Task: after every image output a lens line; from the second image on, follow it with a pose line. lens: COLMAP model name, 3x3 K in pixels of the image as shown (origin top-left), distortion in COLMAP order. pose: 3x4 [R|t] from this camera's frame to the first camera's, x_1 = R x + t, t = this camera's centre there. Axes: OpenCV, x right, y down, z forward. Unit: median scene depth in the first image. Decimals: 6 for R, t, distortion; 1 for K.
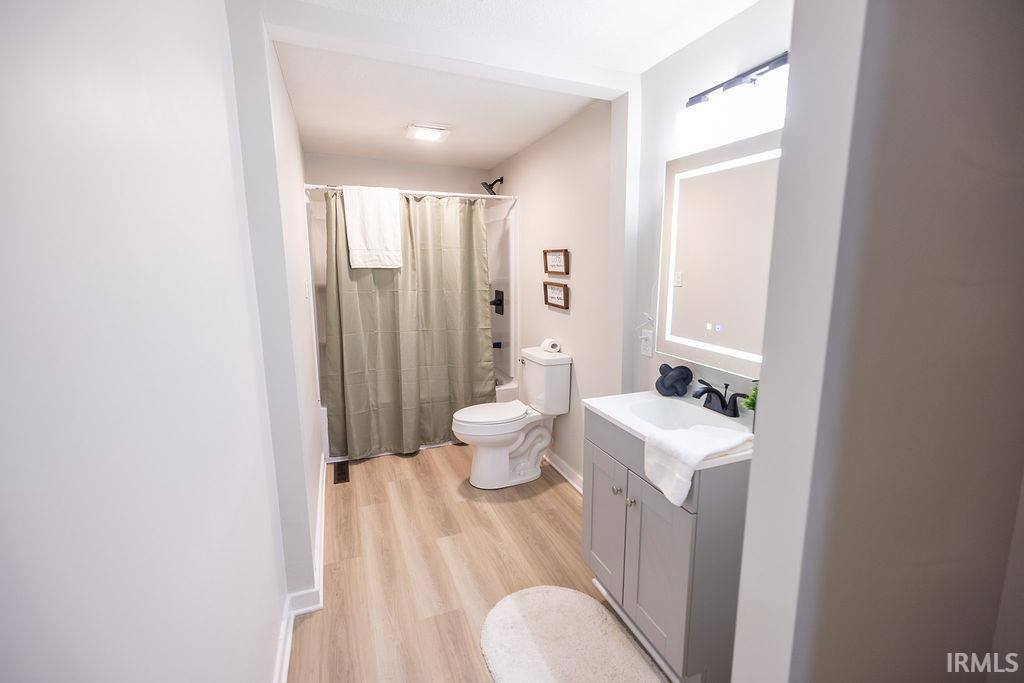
lens RADIAL K [[429.7, 0, 511.7], [0, 429.7, 338.1], [0, 0, 1]] dist [0.001602, 0.000235]
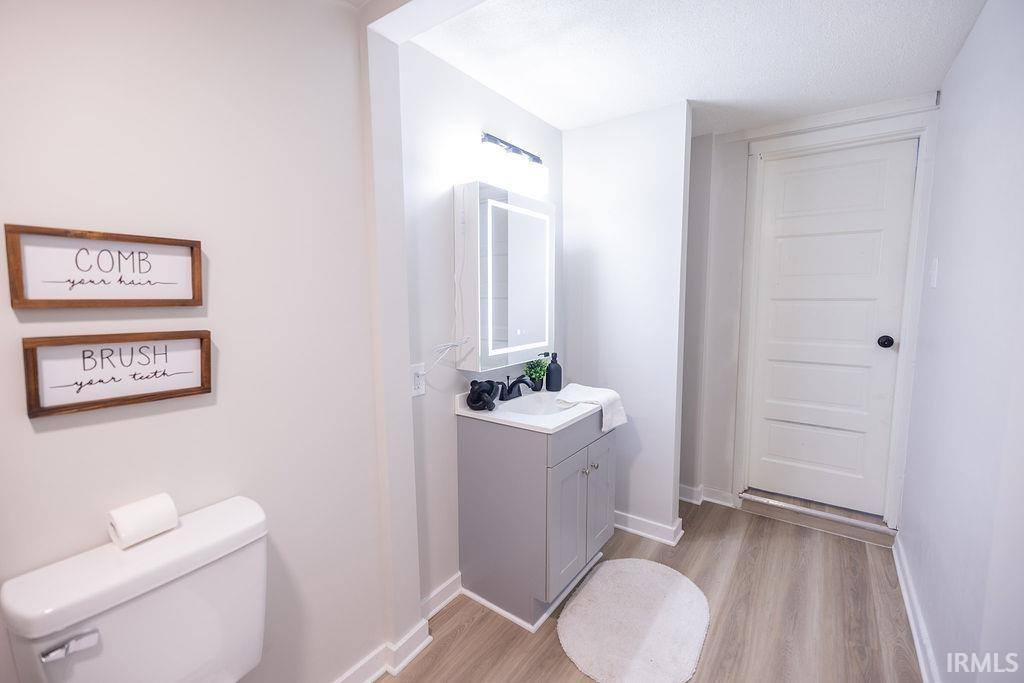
lens RADIAL K [[446.0, 0, 513.8], [0, 446.0, 337.7], [0, 0, 1]] dist [0.000089, -0.000022]
pose [[-0.546329, -0.083229, 0.833425, -0.347555], [0.147684, 0.969888, 0.193667, -0.147364], [-0.824448, 0.228890, -0.517586, 0.932451]]
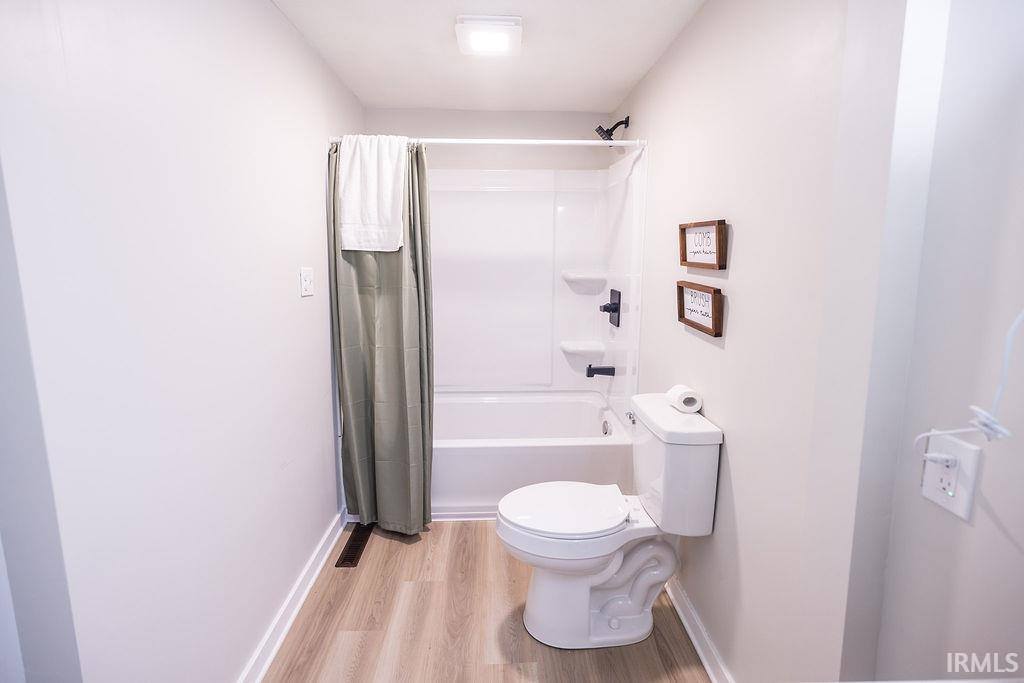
lens RADIAL K [[452.6, 0, 513.7], [0, 452.6, 319.7], [0, 0, 1]] dist [-0.000665, 0.000007]
pose [[0.944176, 0.054295, -0.324937, 0.069838], [-0.061540, 0.998032, -0.012052, -0.063450], [0.323643, 0.031376, 0.945659, 0.395226]]
